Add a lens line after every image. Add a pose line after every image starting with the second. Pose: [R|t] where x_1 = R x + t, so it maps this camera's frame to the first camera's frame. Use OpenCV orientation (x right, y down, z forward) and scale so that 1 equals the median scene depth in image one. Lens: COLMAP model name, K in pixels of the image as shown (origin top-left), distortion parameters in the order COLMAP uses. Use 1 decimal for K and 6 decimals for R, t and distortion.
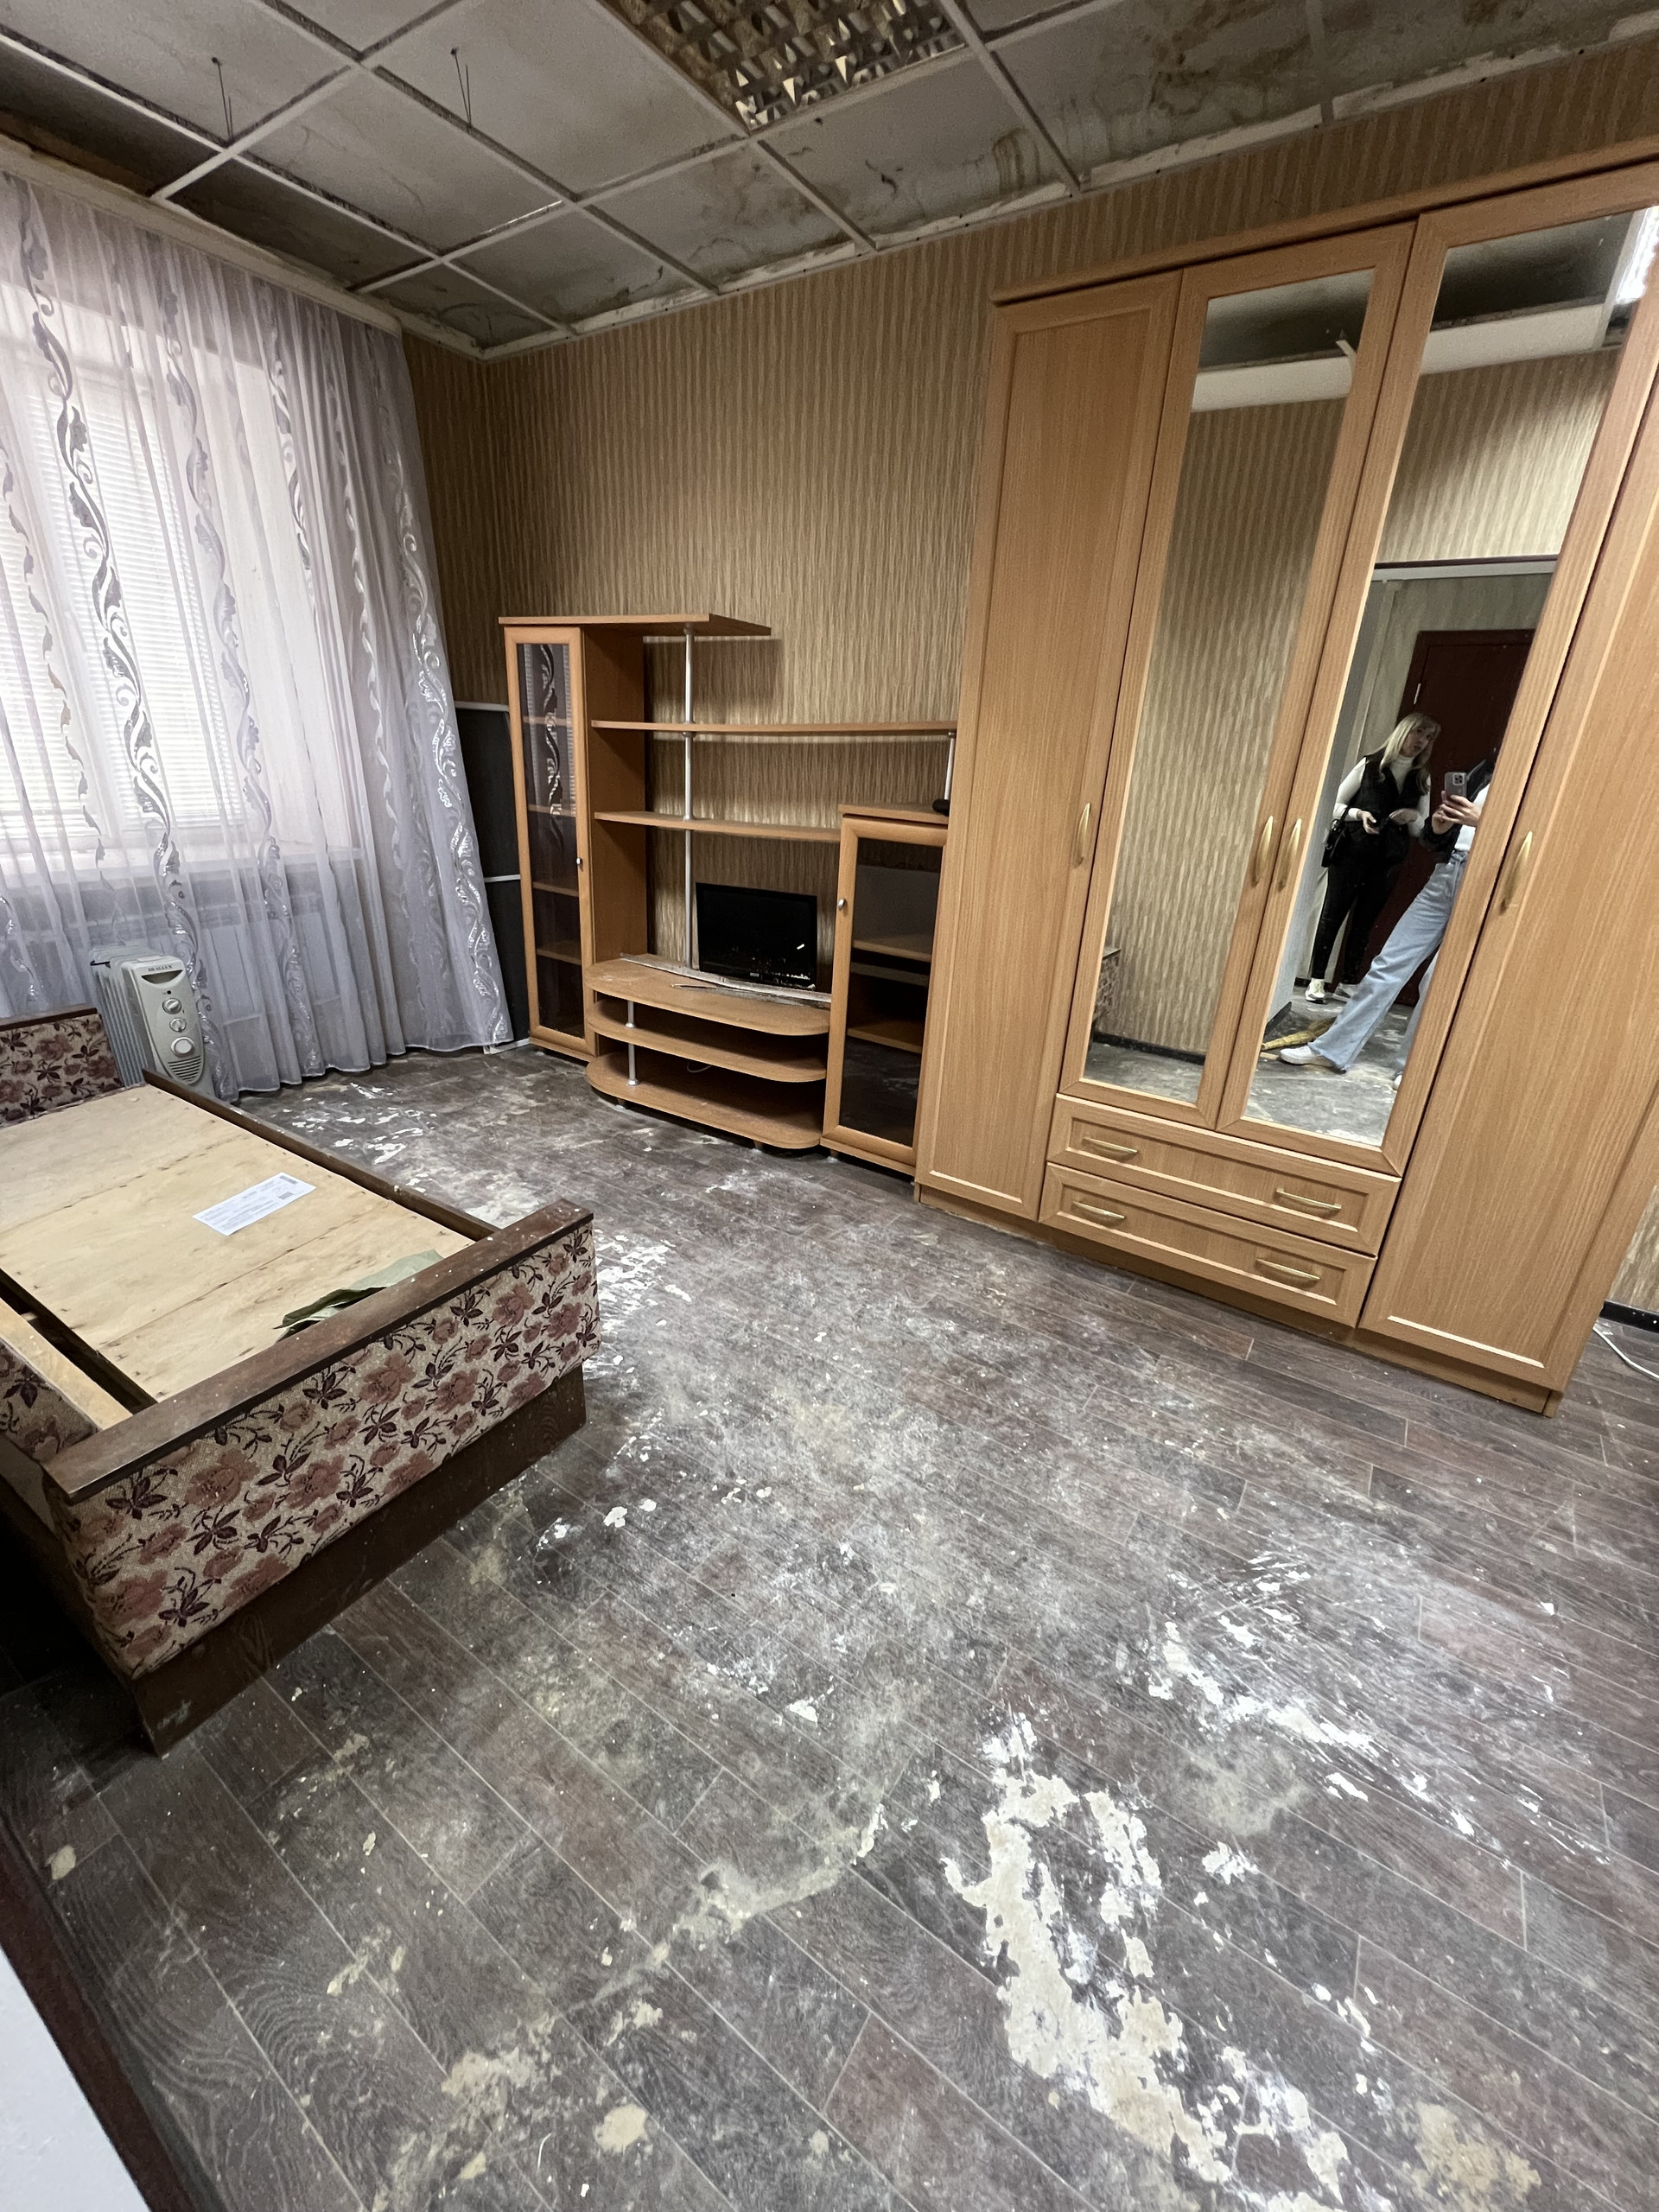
lens RADIAL K [[886.0, 0, 832.9], [0, 886.0, 1100.6], [0, 0, 1]] dist [-0.001639, 0.000481]
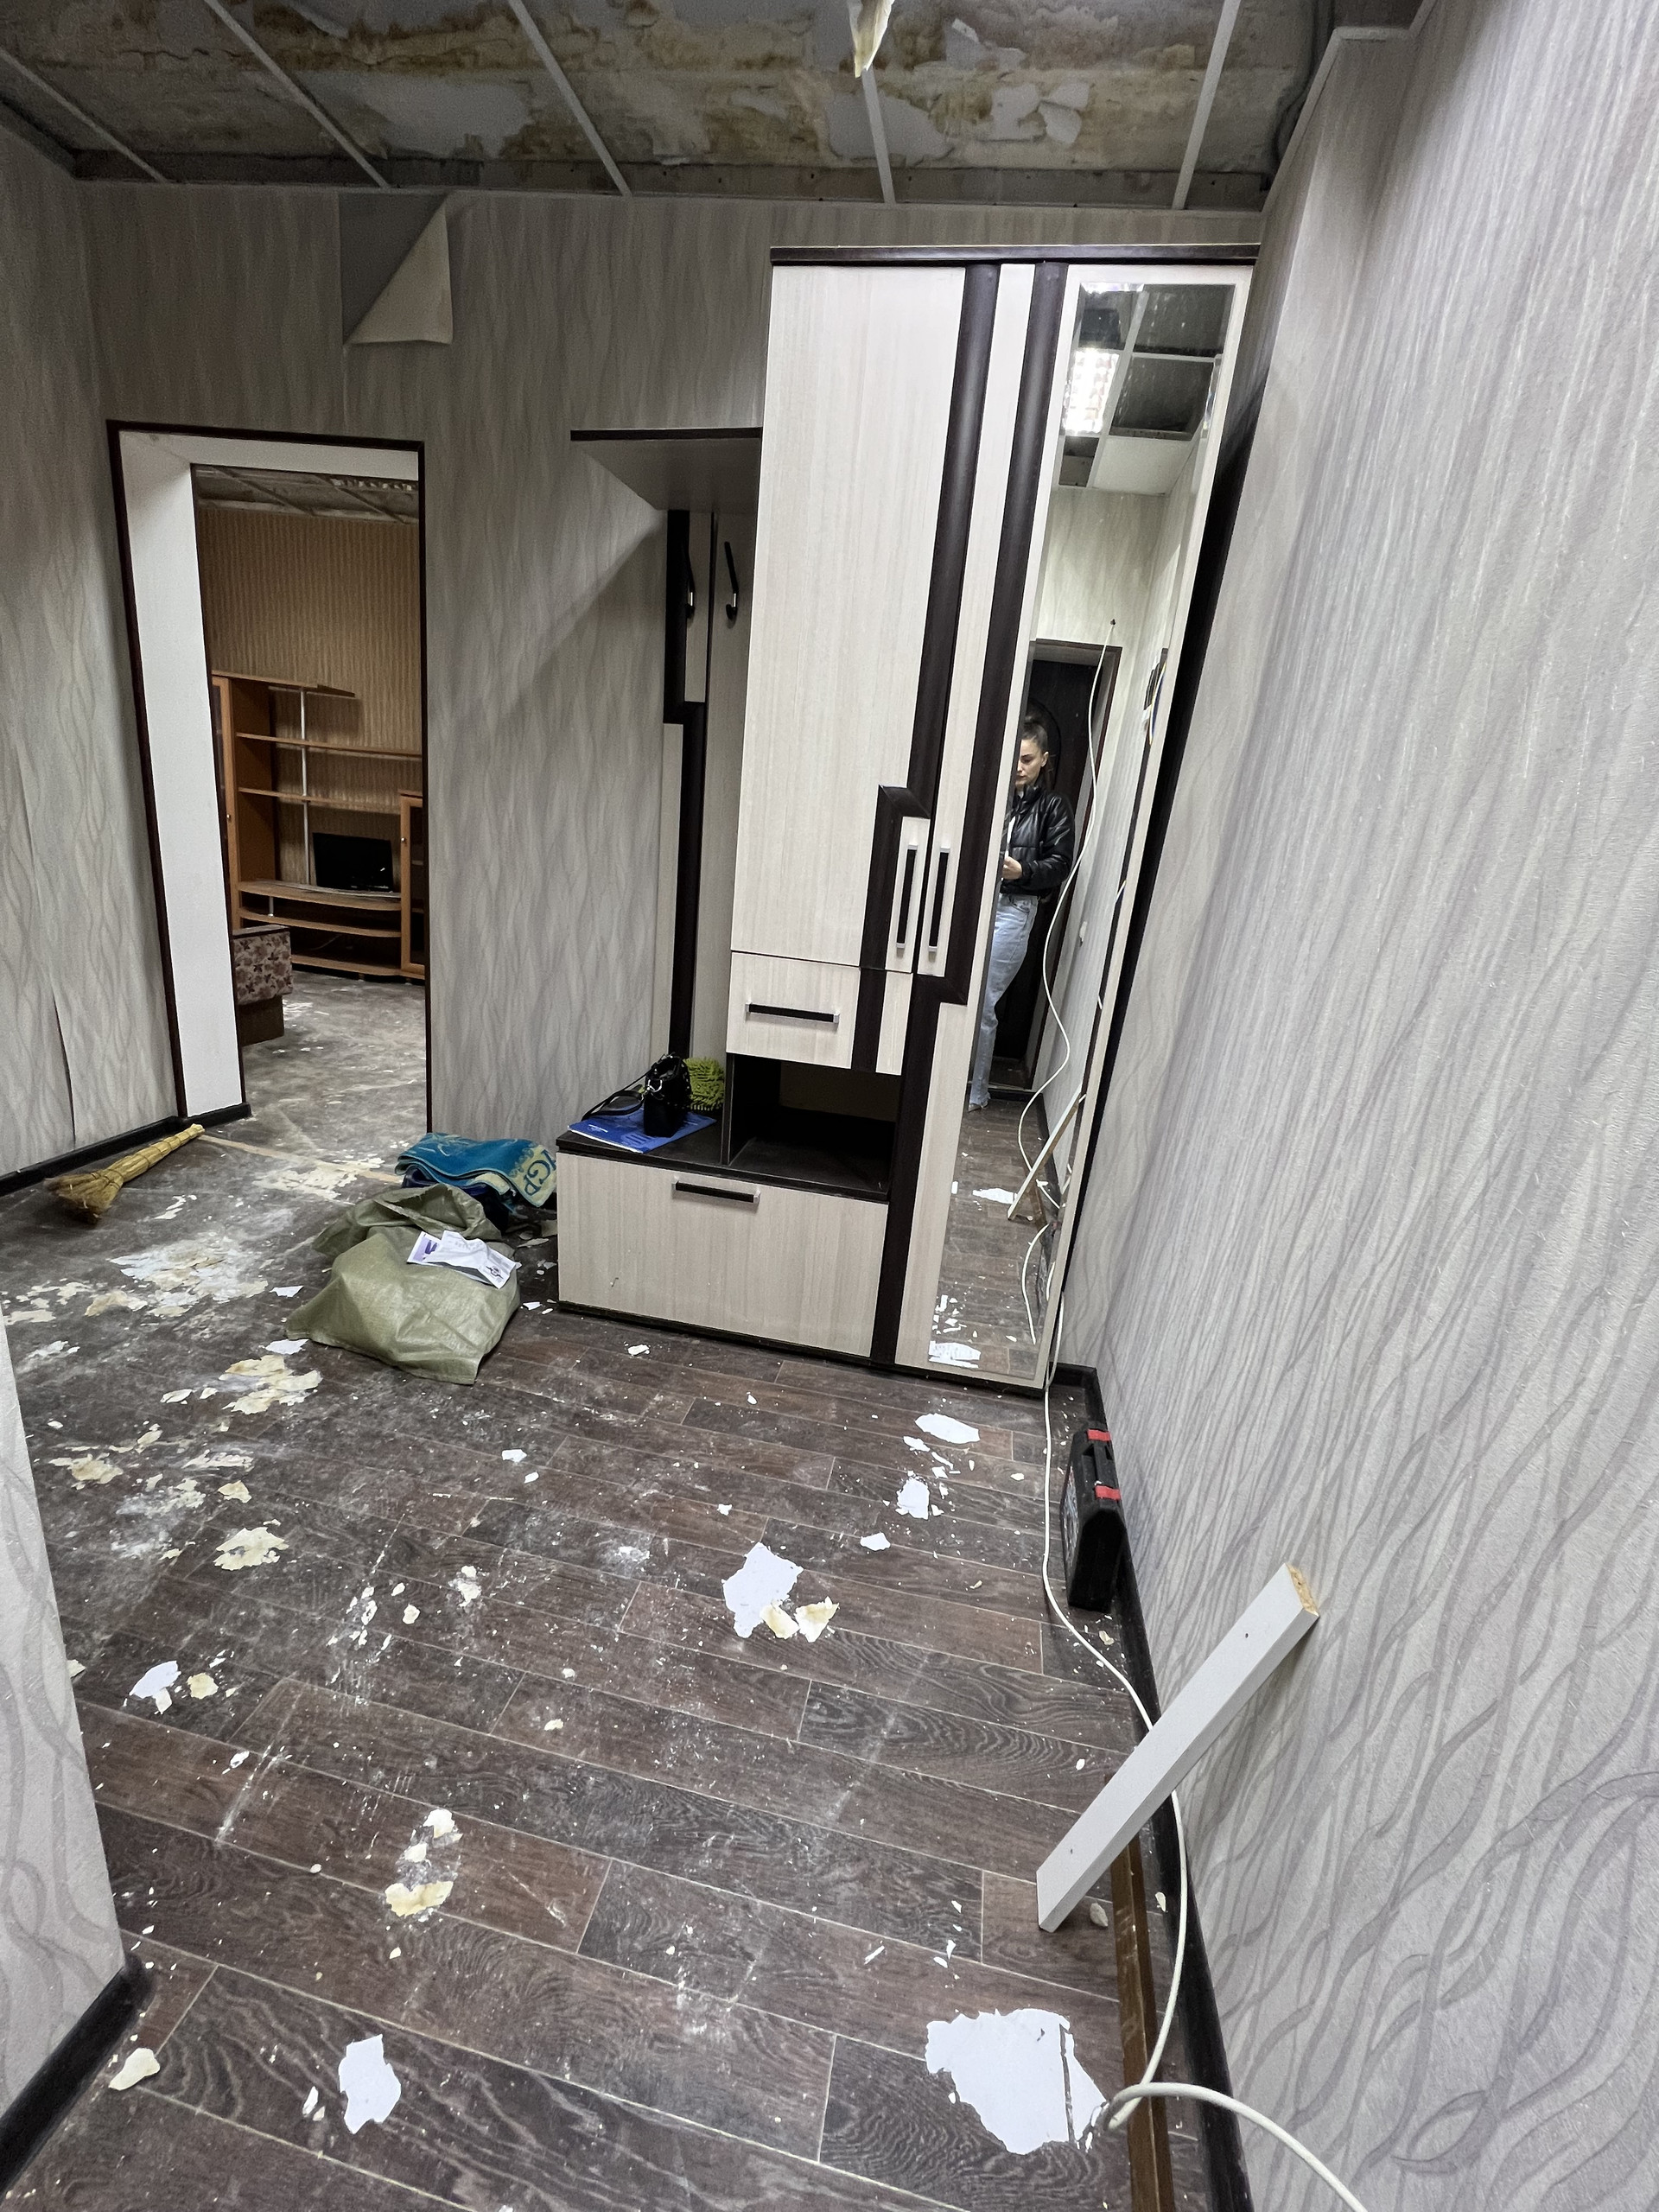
lens RADIAL K [[889.8, 0, 833.9], [0, 889.8, 1103.5], [0, 0, 1]] dist [-0.005958, 0.000441]
pose [[0.915970, -0.052170, 0.397840, 0.121487], [0.070687, 0.996985, -0.032009, 0.838481], [-0.394971, 0.057442, 0.916896, -1.956948]]
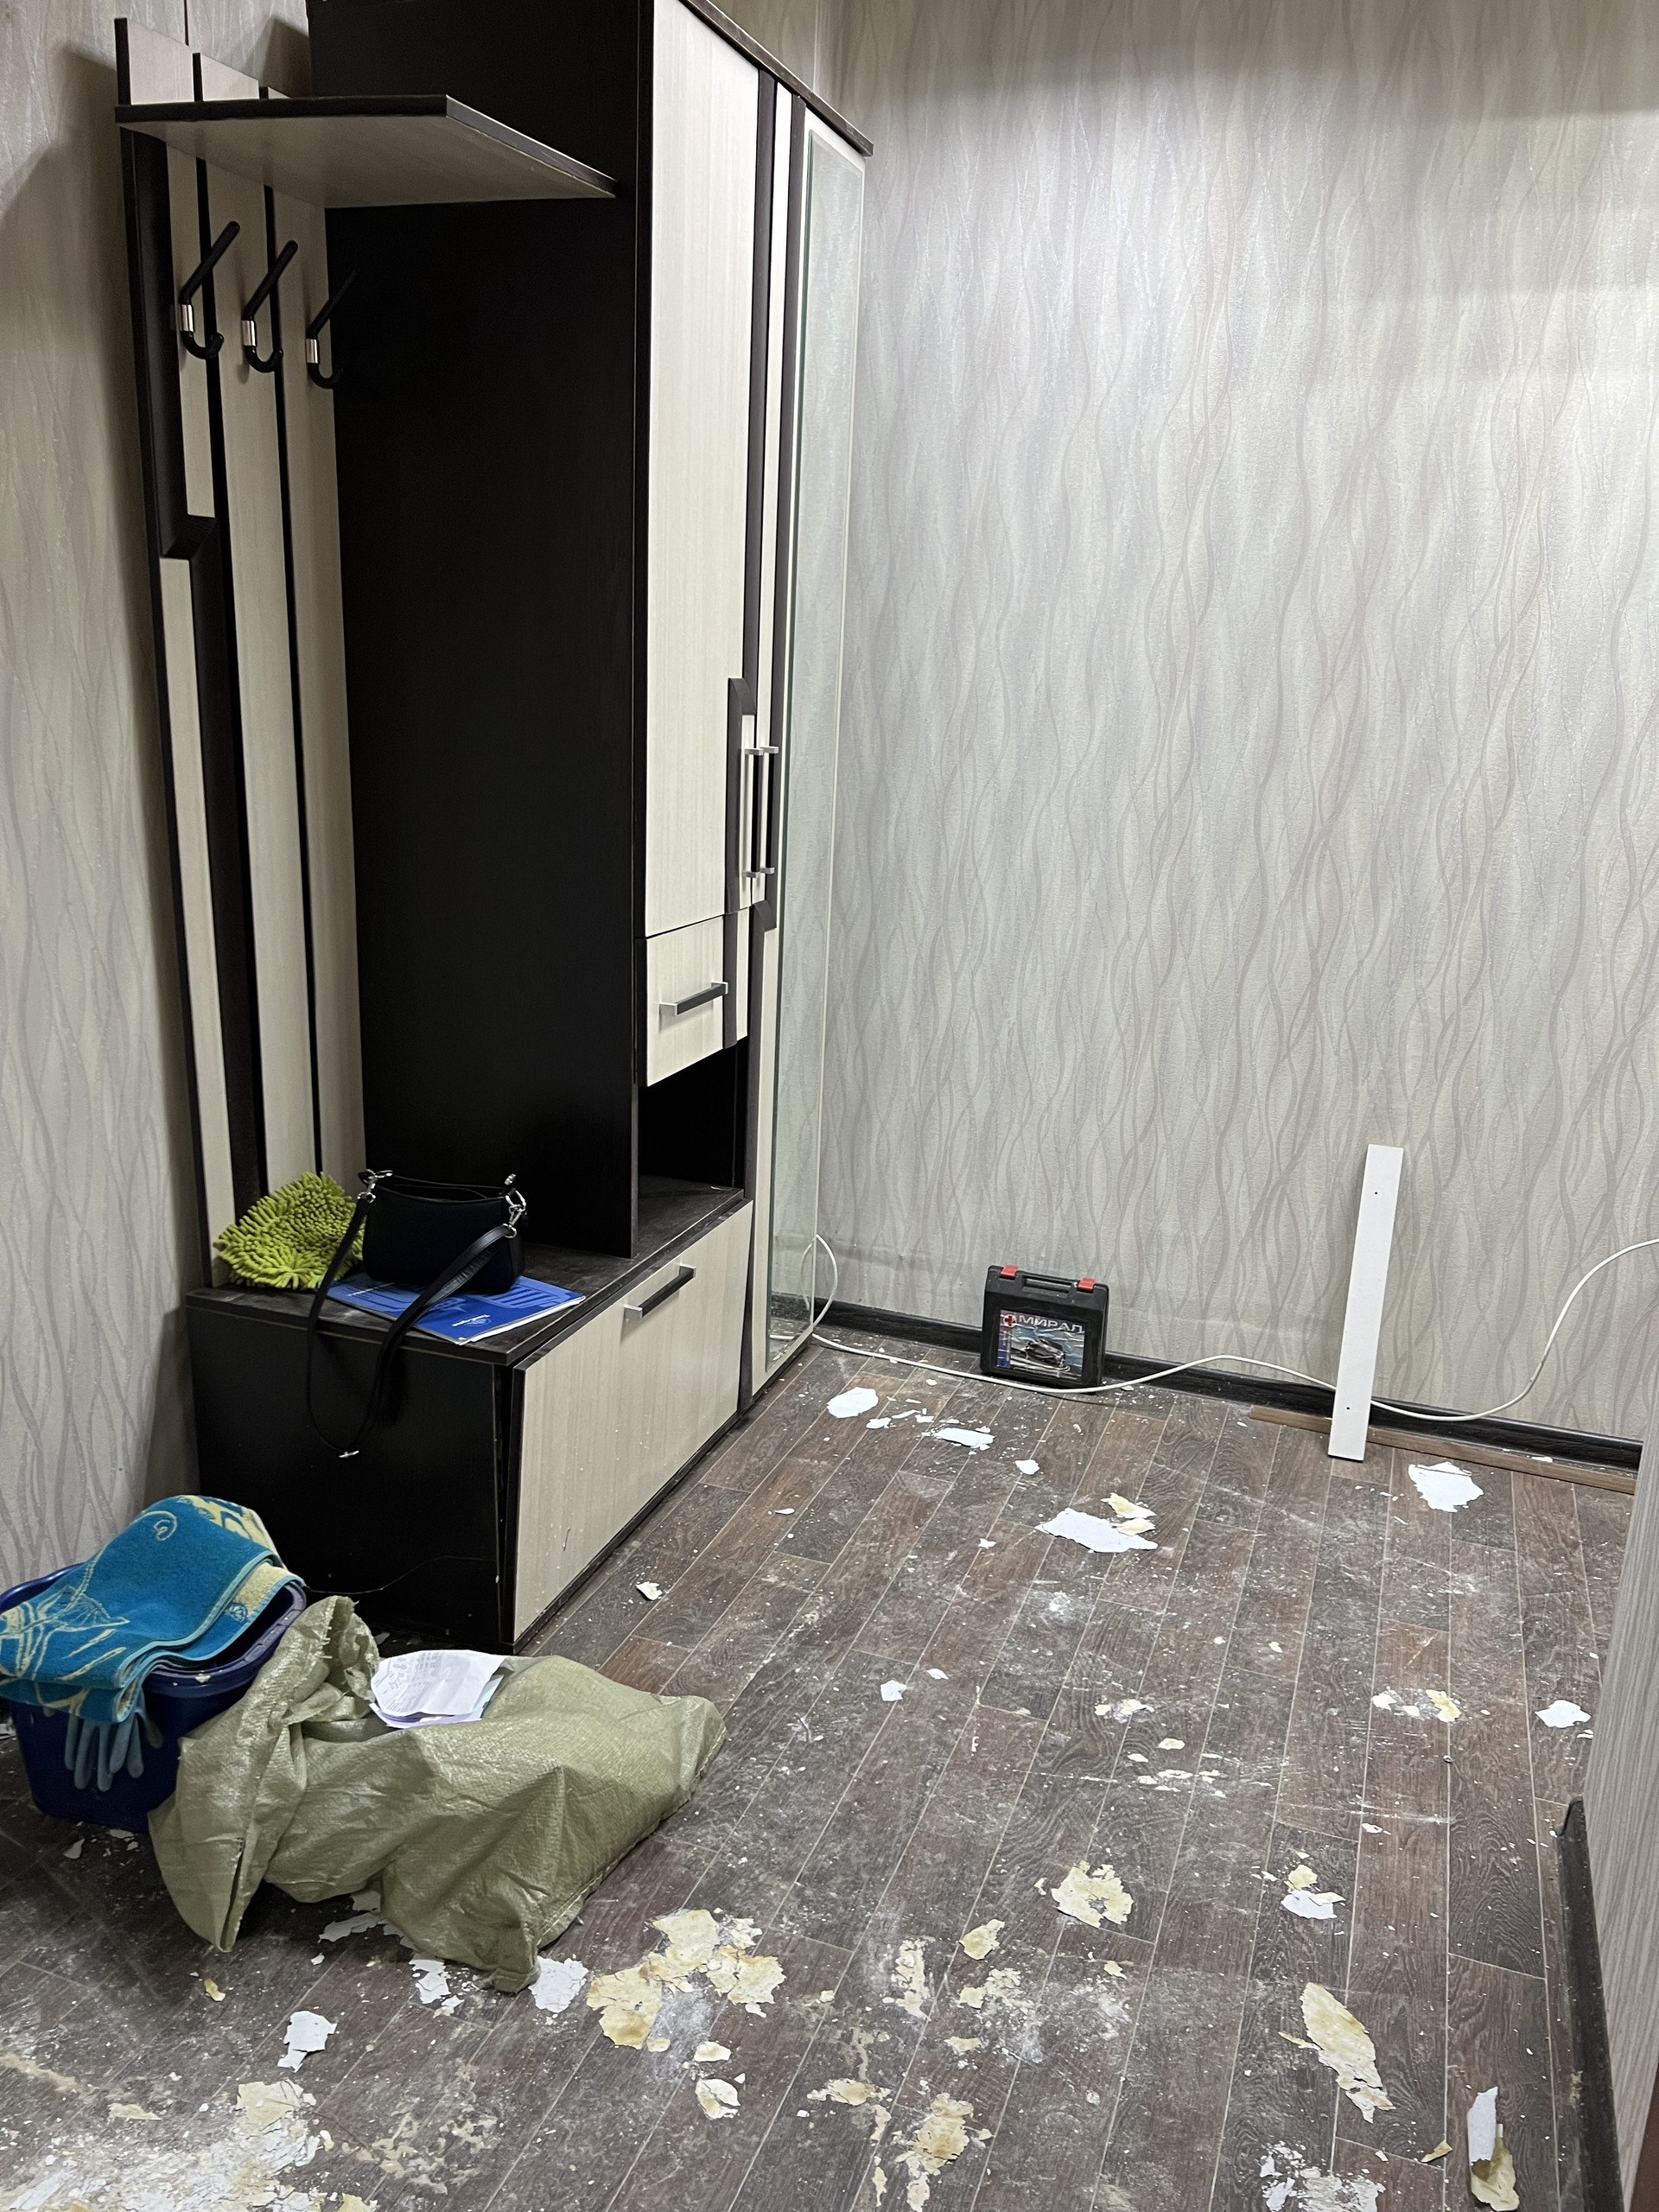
lens RADIAL K [[1636.2, 0, 832.6], [0, 1636.2, 1113.9], [0, 0, 1]] dist [0.003190, -0.001707]
pose [[-0.224083, -0.292536, 0.929629, -1.004280], [0.317346, 0.879995, 0.353412, 0.244661], [-0.921454, 0.374208, -0.104357, -0.735899]]
